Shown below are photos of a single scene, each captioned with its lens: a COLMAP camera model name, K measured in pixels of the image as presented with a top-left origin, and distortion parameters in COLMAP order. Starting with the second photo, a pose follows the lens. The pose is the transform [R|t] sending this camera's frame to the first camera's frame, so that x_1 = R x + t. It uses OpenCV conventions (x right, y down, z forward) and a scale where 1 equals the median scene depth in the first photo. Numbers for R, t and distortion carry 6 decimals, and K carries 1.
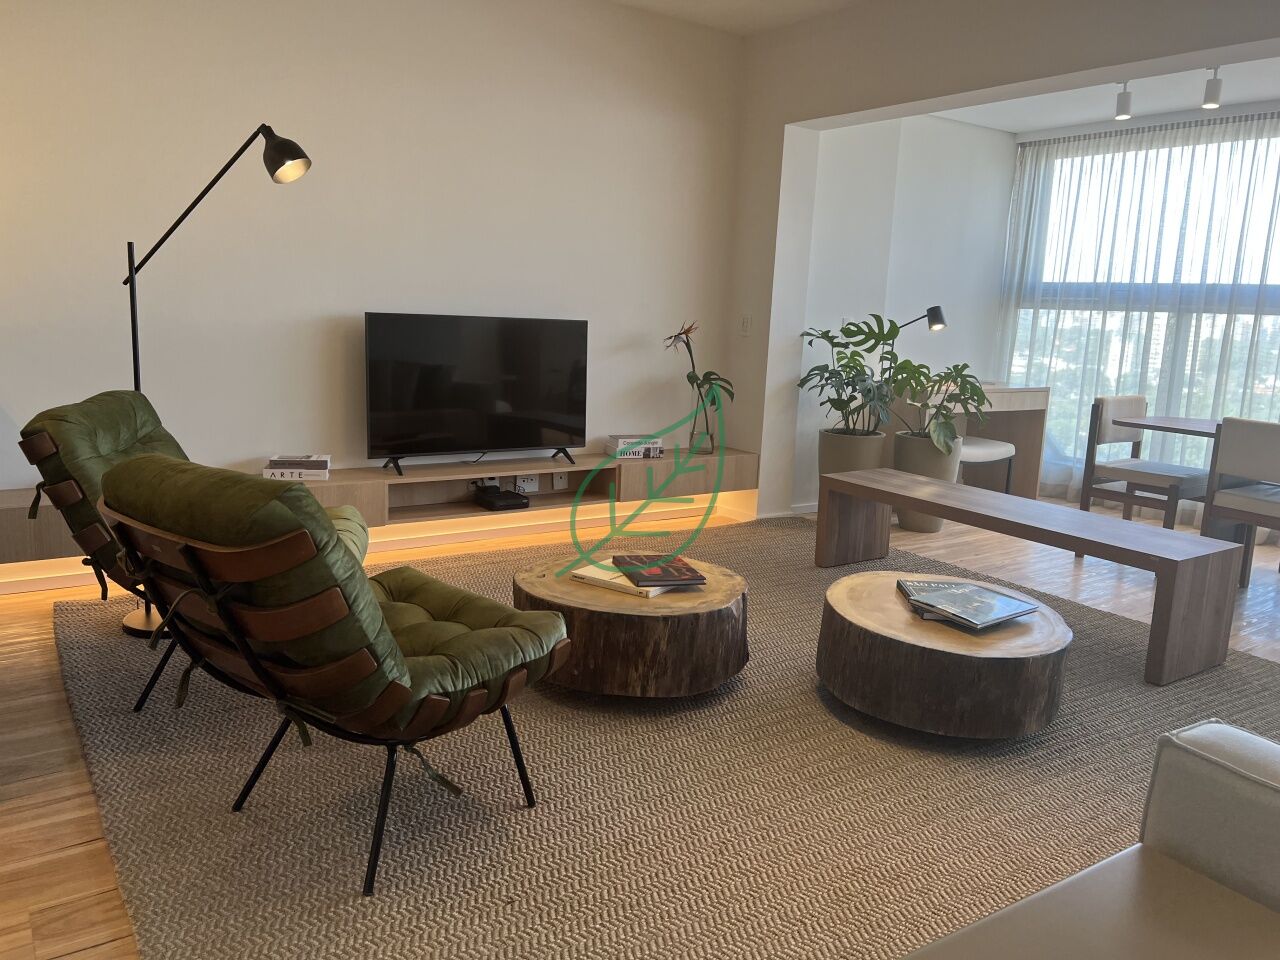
lens RADIAL K [[955.5, 0, 637.4], [0, 955.5, 479.2], [0, 0, 1]] dist [0.041031, -0.045594]
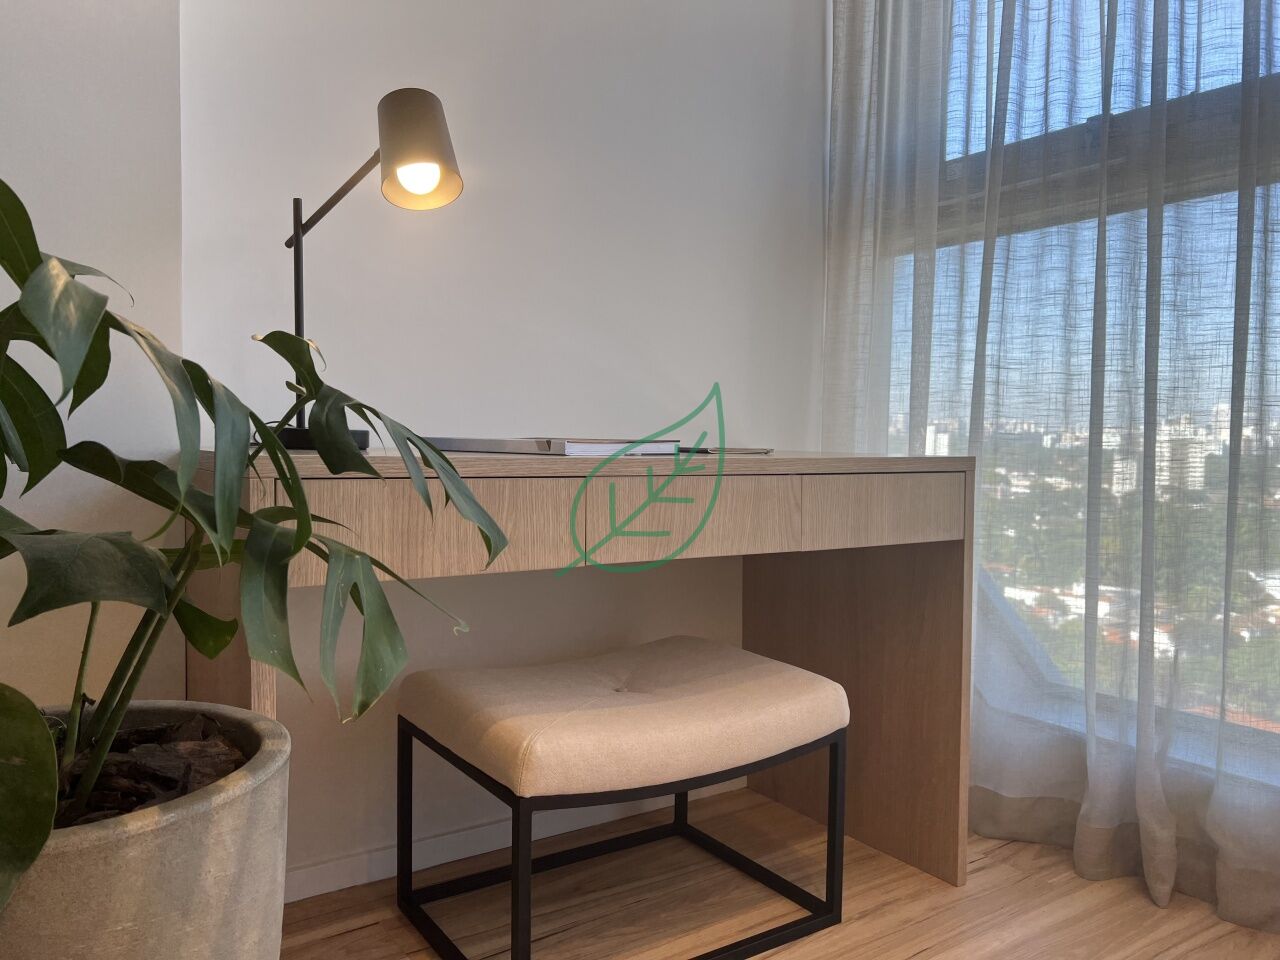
lens RADIAL K [[955.5, 0, 635.5], [0, 955.5, 487.6], [0, 0, 1]] dist [0.041031, -0.045594]
pose [[0.999473, -0.031418, -0.008160, 0.396707], [0.030099, 0.991122, -0.129504, -0.065407], [0.012156, 0.129191, 0.991545, 0.863549]]
